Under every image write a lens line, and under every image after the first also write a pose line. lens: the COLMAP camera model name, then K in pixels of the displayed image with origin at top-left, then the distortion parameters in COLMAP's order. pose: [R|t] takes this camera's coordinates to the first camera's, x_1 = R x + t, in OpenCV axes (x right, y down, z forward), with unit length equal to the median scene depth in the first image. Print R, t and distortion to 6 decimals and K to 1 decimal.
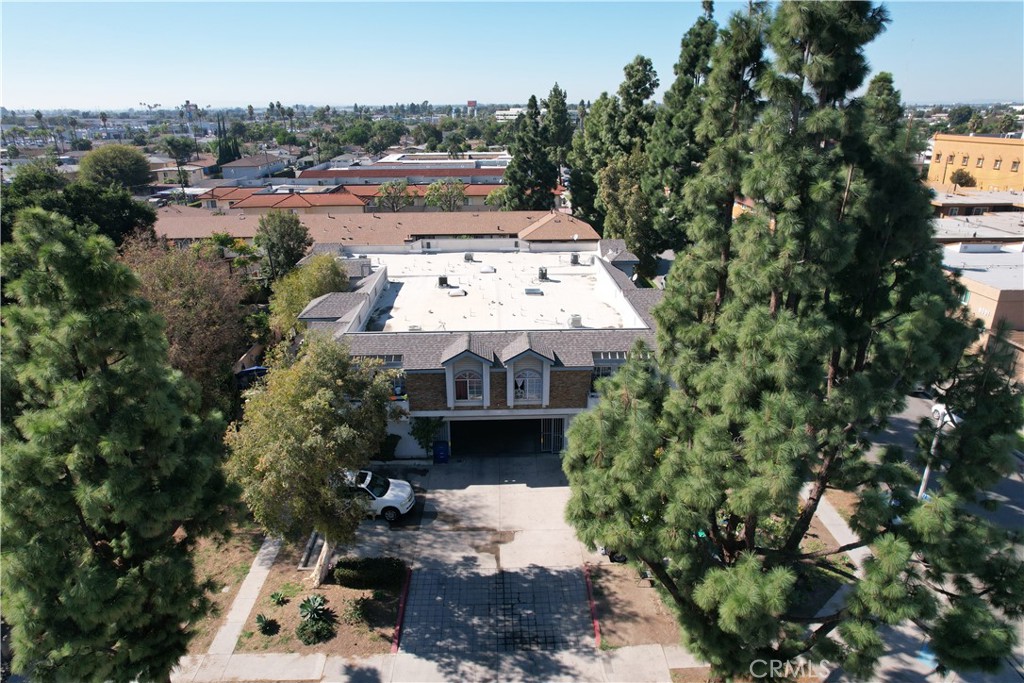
lens RADIAL K [[625.1, 0, 515.8], [0, 625.1, 340.6], [0, 0, 1]] dist [-0.035889, 0.000503]
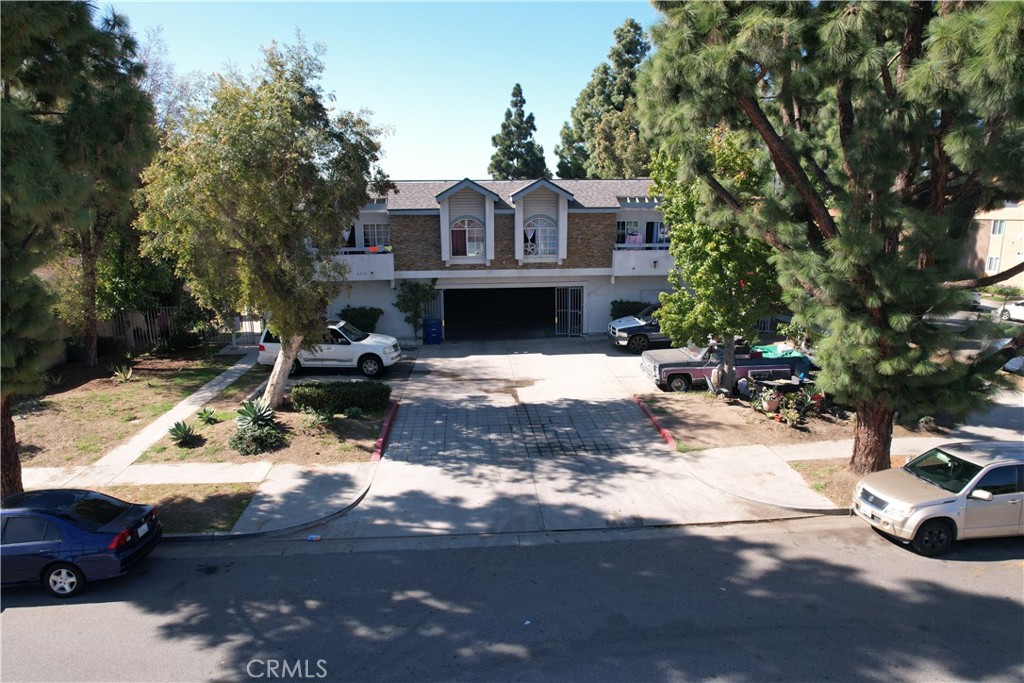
lens RADIAL K [[625.1, 0, 513.9], [0, 625.1, 340.2], [0, 0, 1]] dist [-0.035889, 0.000503]
pose [[0.999158, -0.012601, 0.039051, -0.061459], [0.018023, 0.989738, -0.141754, 0.405177], [-0.036864, 0.142339, 0.989131, 0.263268]]
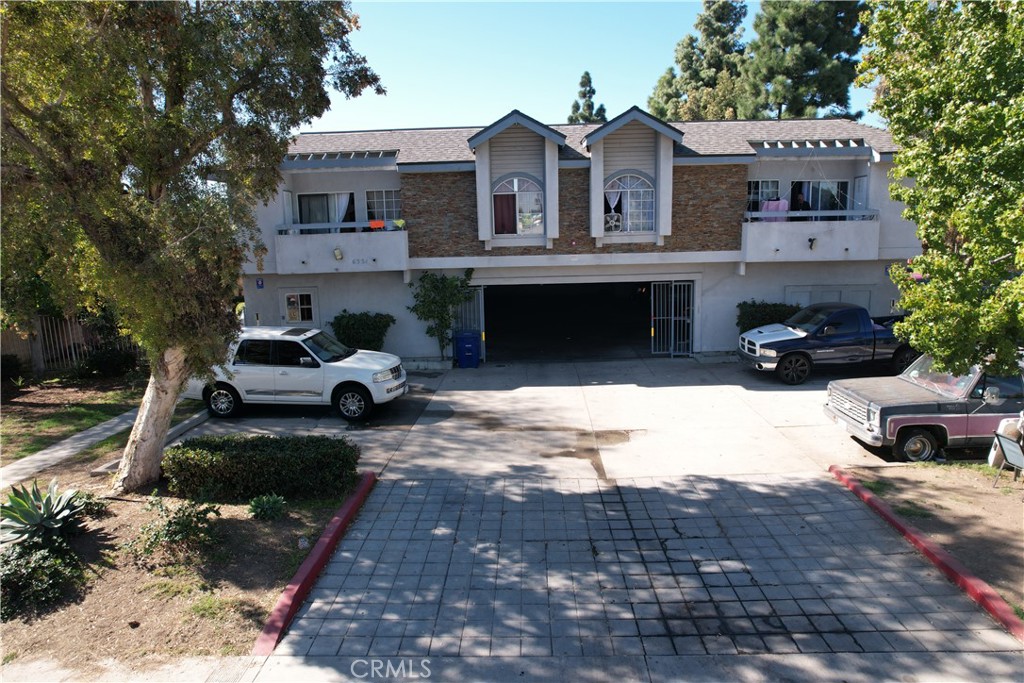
lens RADIAL K [[625.1, 0, 506.3], [0, 625.1, 333.8], [0, 0, 1]] dist [-0.035889, 0.000503]
pose [[0.996852, -0.013138, -0.078185, -0.057243], [-0.002057, 0.981554, -0.191173, 0.356885], [0.079255, 0.190732, 0.978438, 0.619484]]
